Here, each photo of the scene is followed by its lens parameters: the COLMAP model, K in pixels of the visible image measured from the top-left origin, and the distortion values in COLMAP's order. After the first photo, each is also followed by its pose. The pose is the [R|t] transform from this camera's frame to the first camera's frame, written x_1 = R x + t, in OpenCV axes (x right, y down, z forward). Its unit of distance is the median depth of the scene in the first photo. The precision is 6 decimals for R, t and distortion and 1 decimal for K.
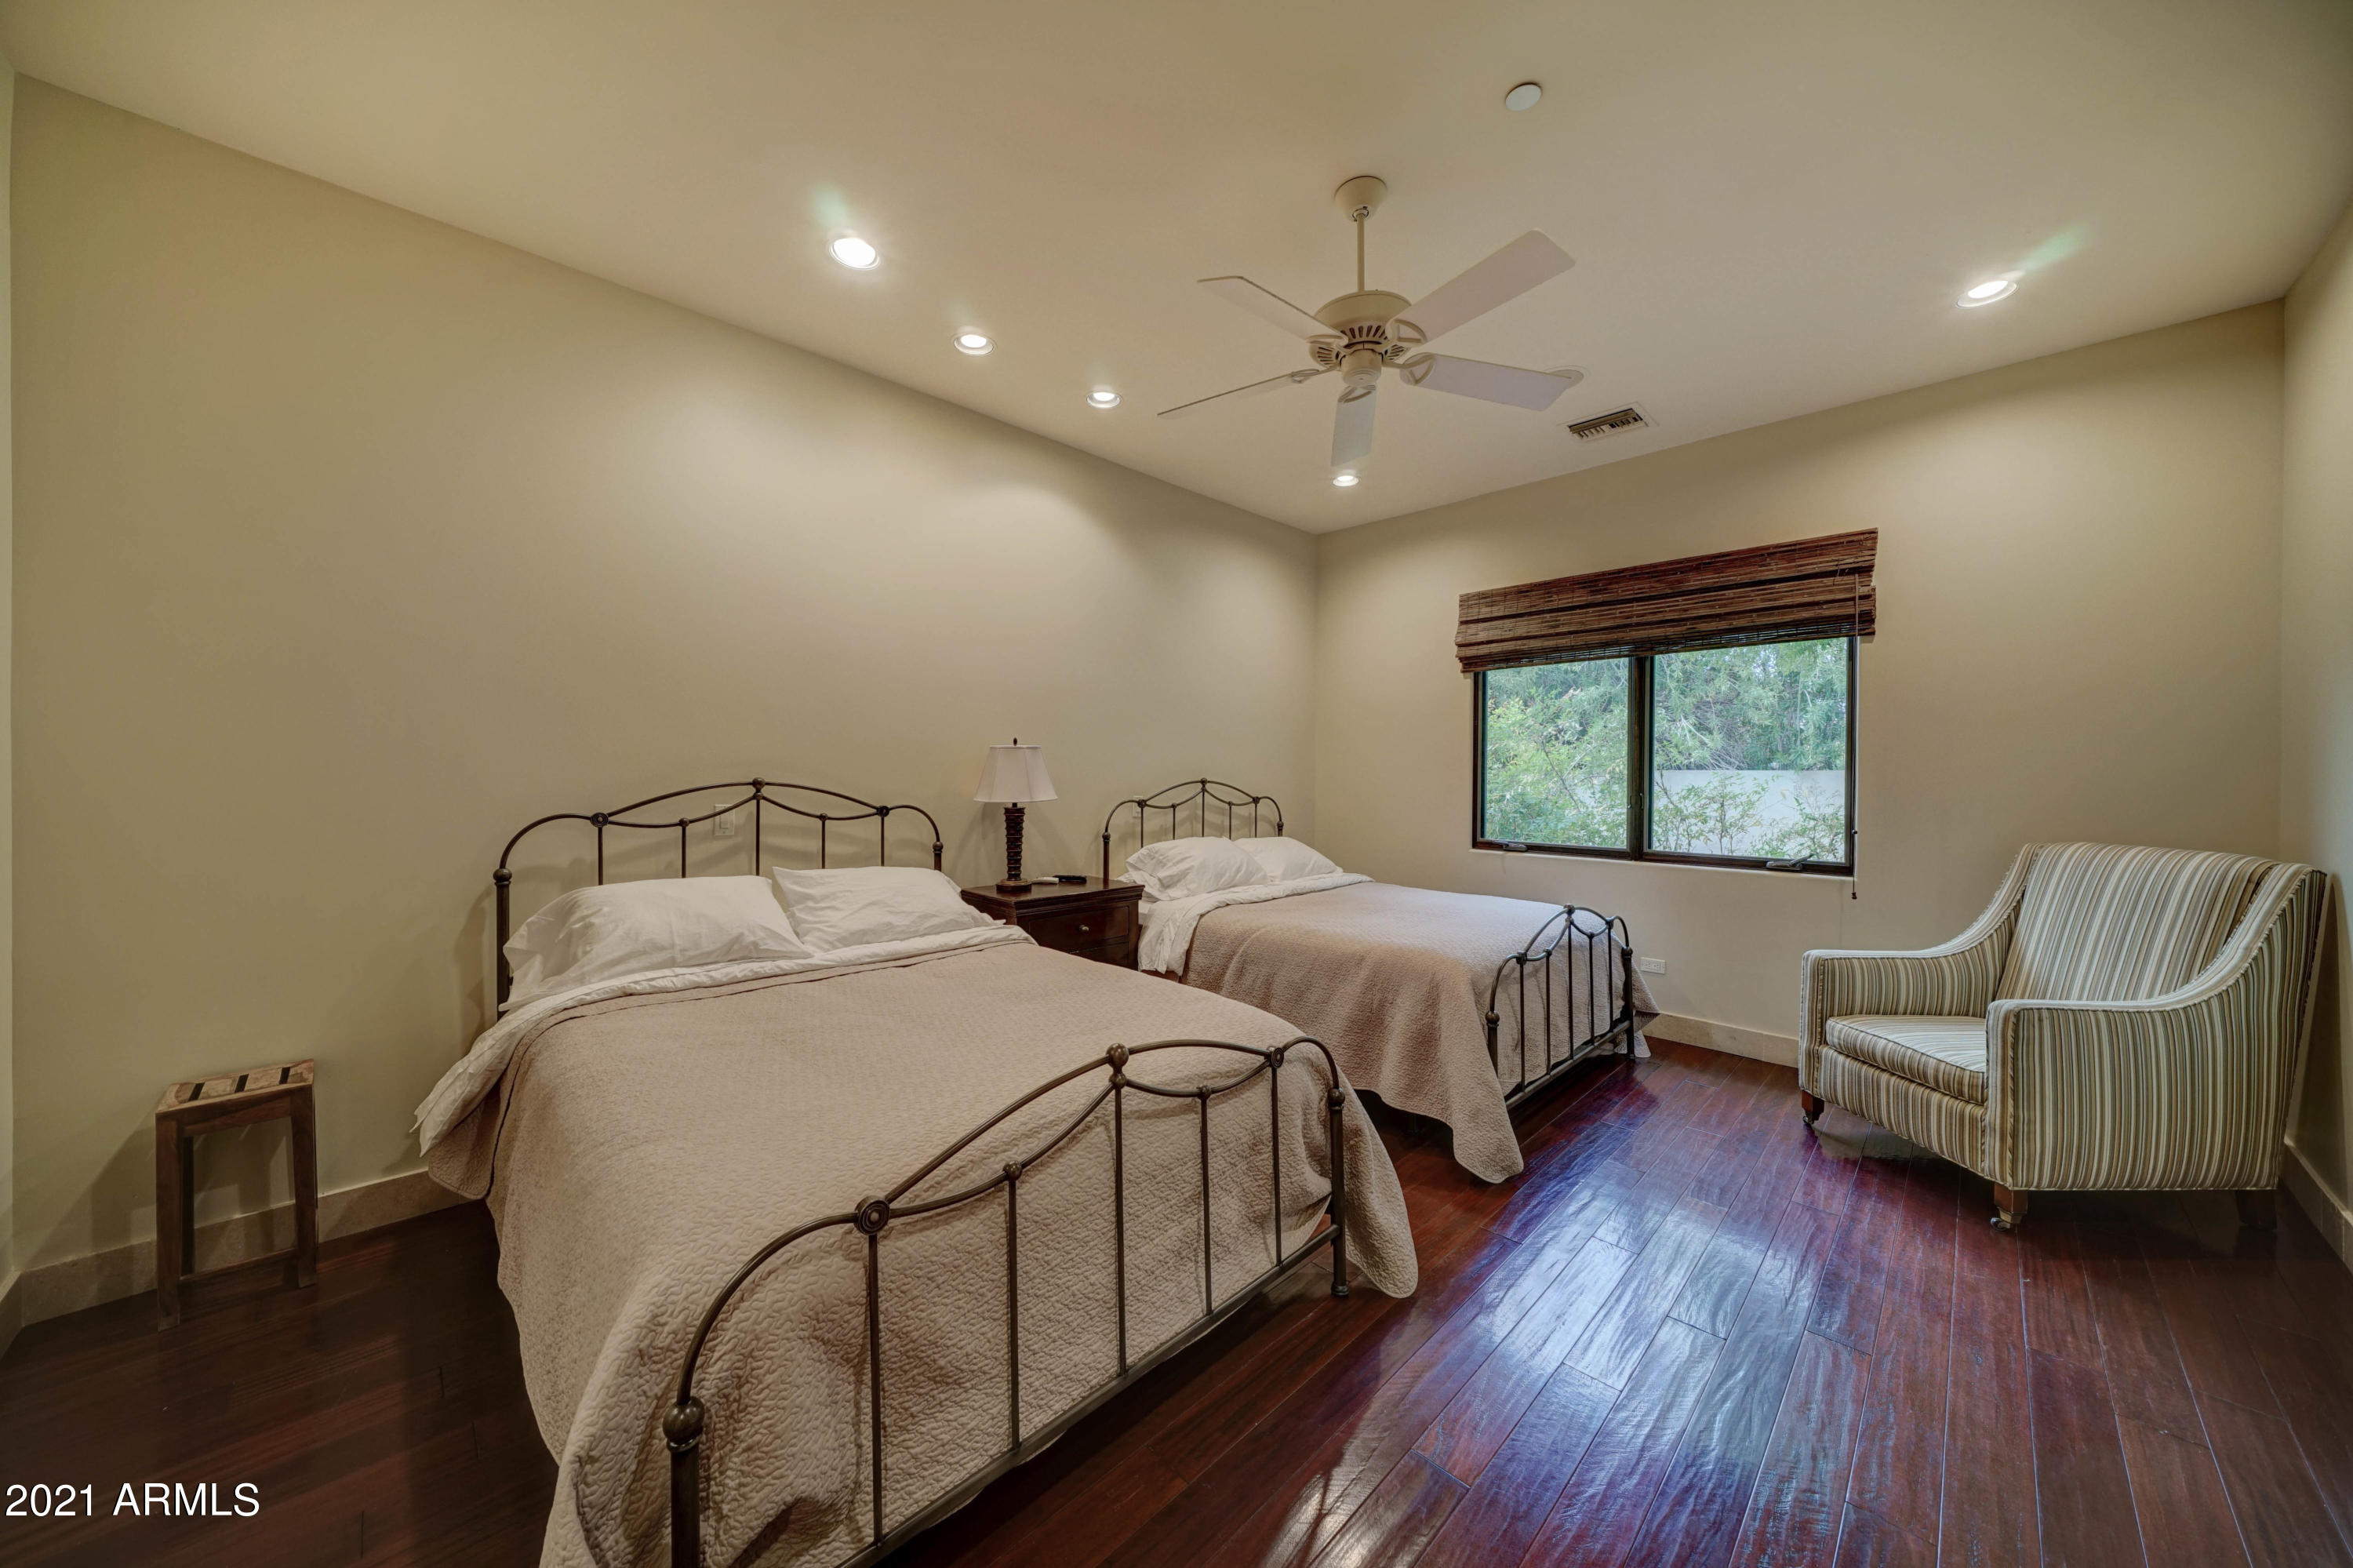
lens RADIAL K [[823.9, 0, 1200.1], [0, 823.9, 773.9], [0, 0, 1]] dist [-0.002650, -0.000068]
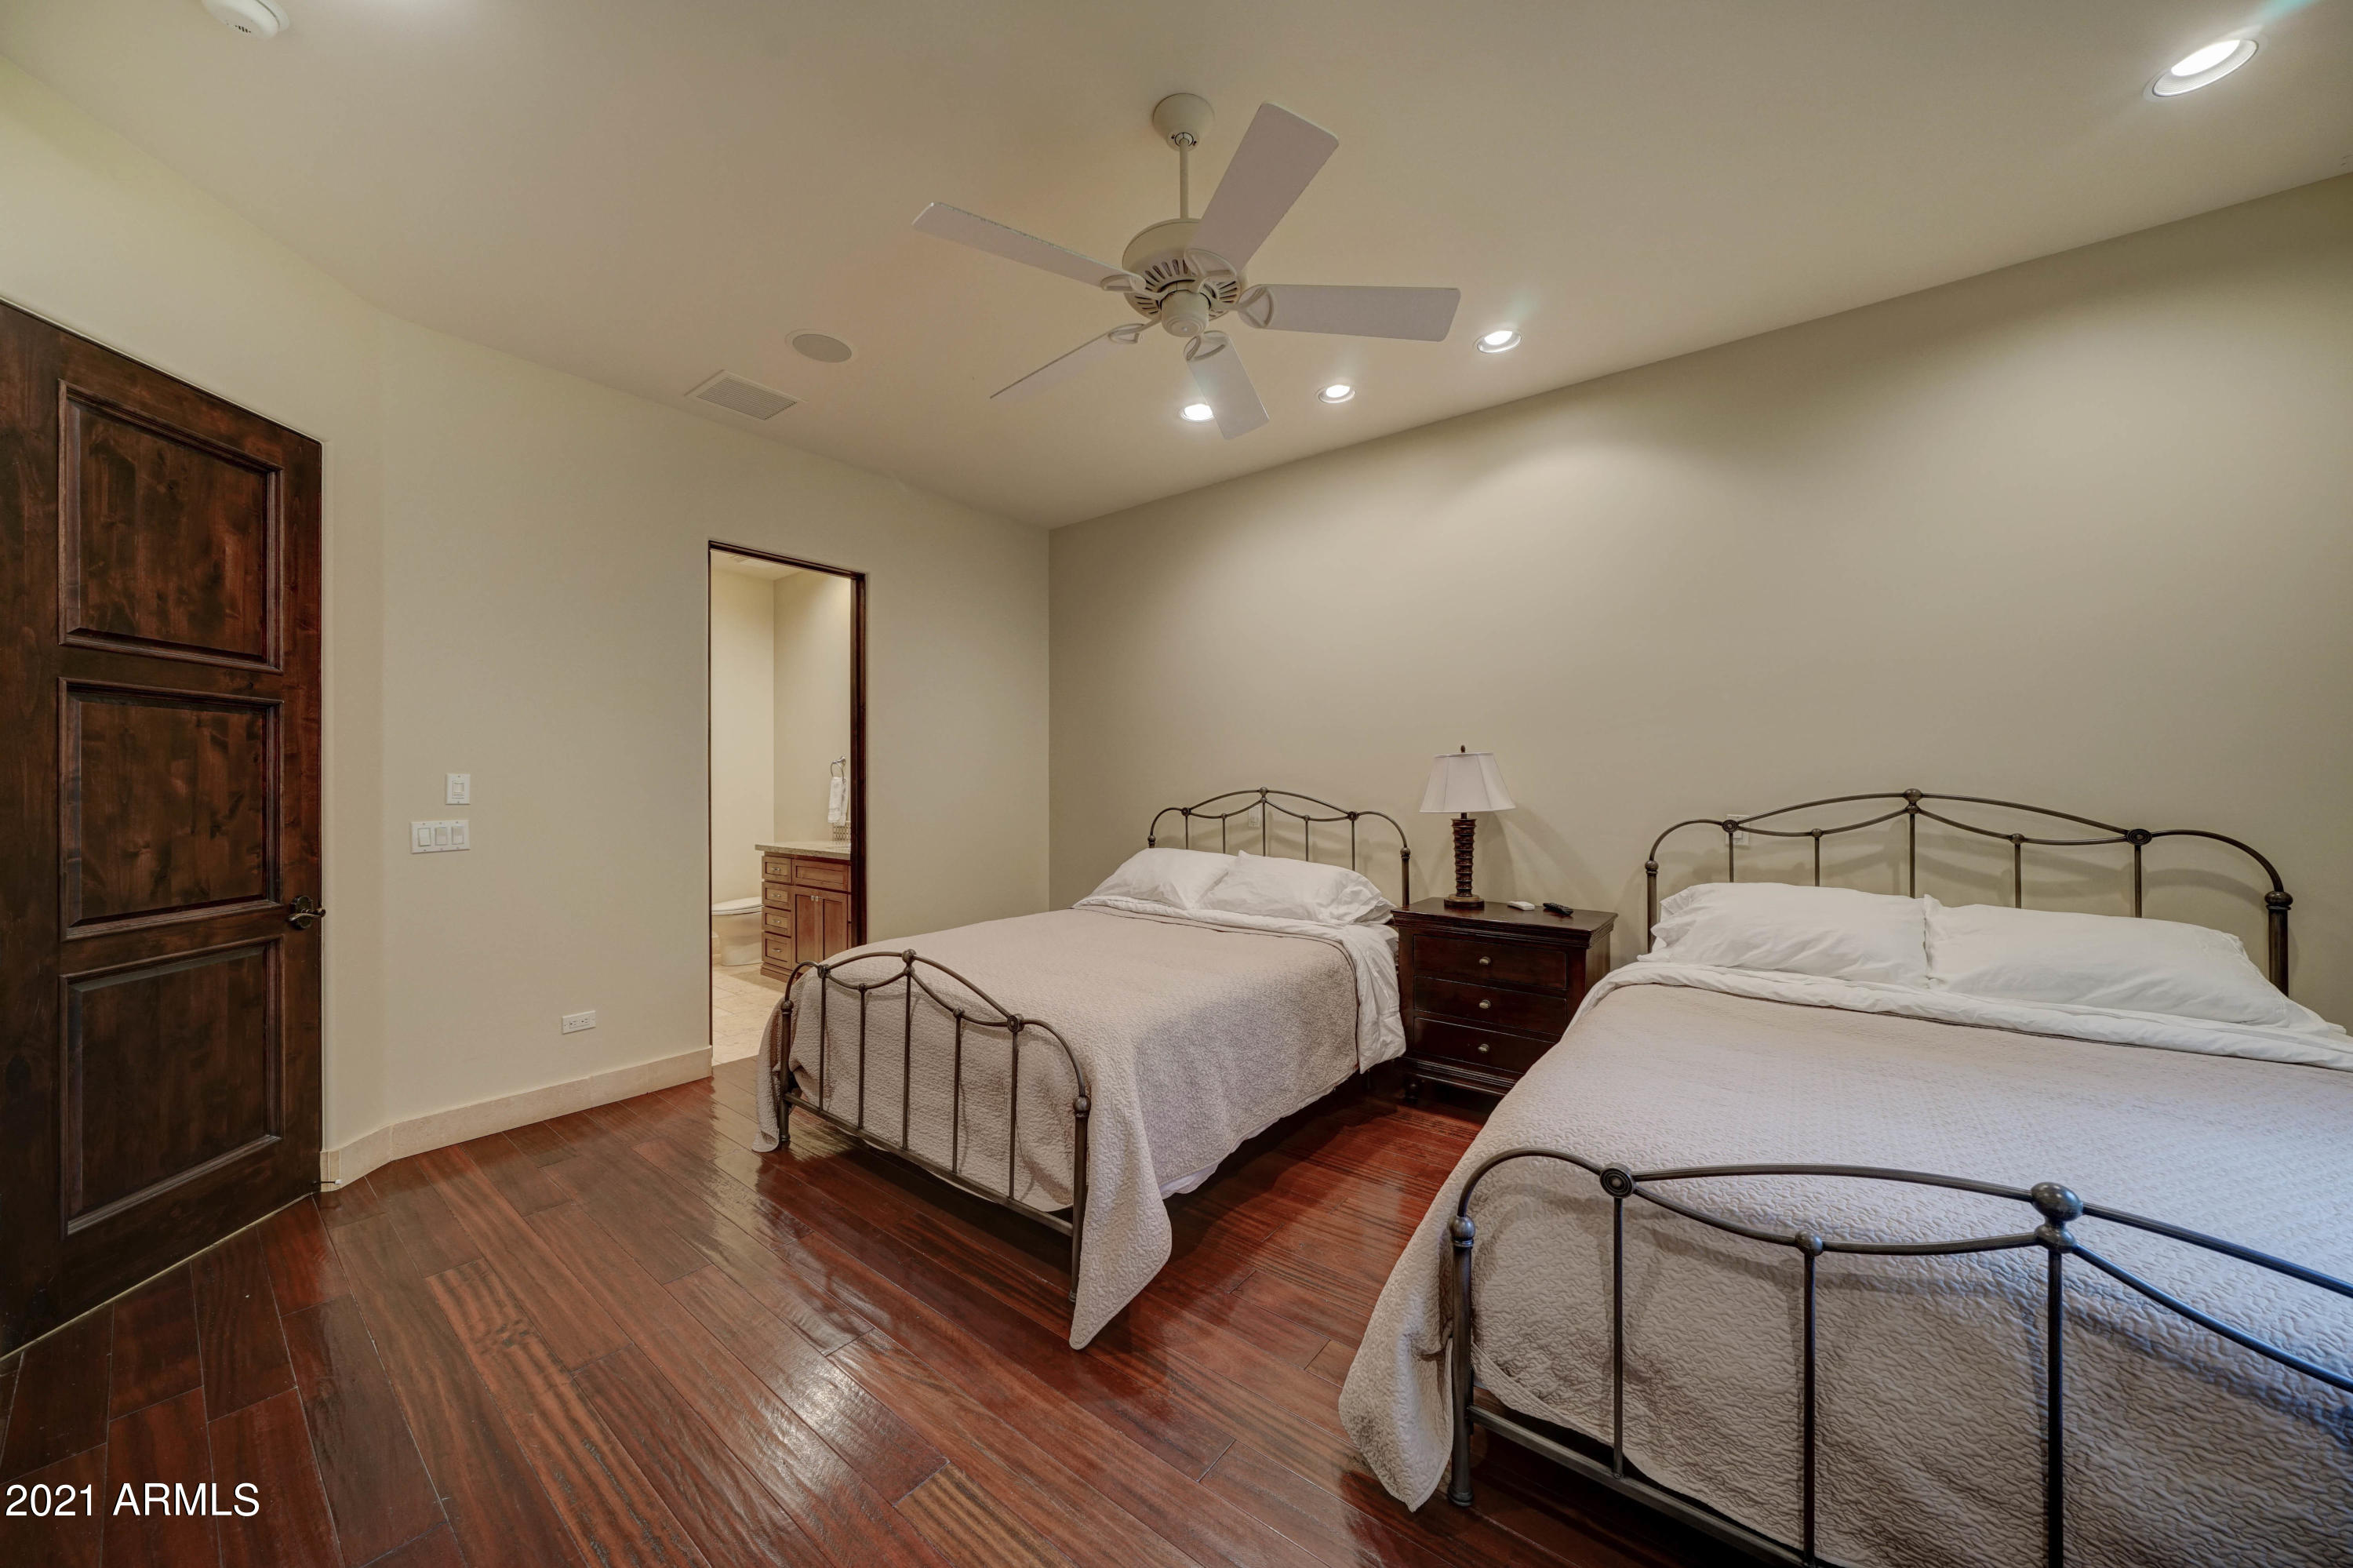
lens RADIAL K [[803.5, 0, 1178.1], [0, 803.5, 782.8], [0, 0, 1]] dist [-0.004921, 0.000156]
pose [[0.108236, -0.002191, -0.994123, 0.660635], [0.004028, 0.999990, -0.001765, -0.000698], [0.994117, -0.003814, 0.108244, 0.578346]]
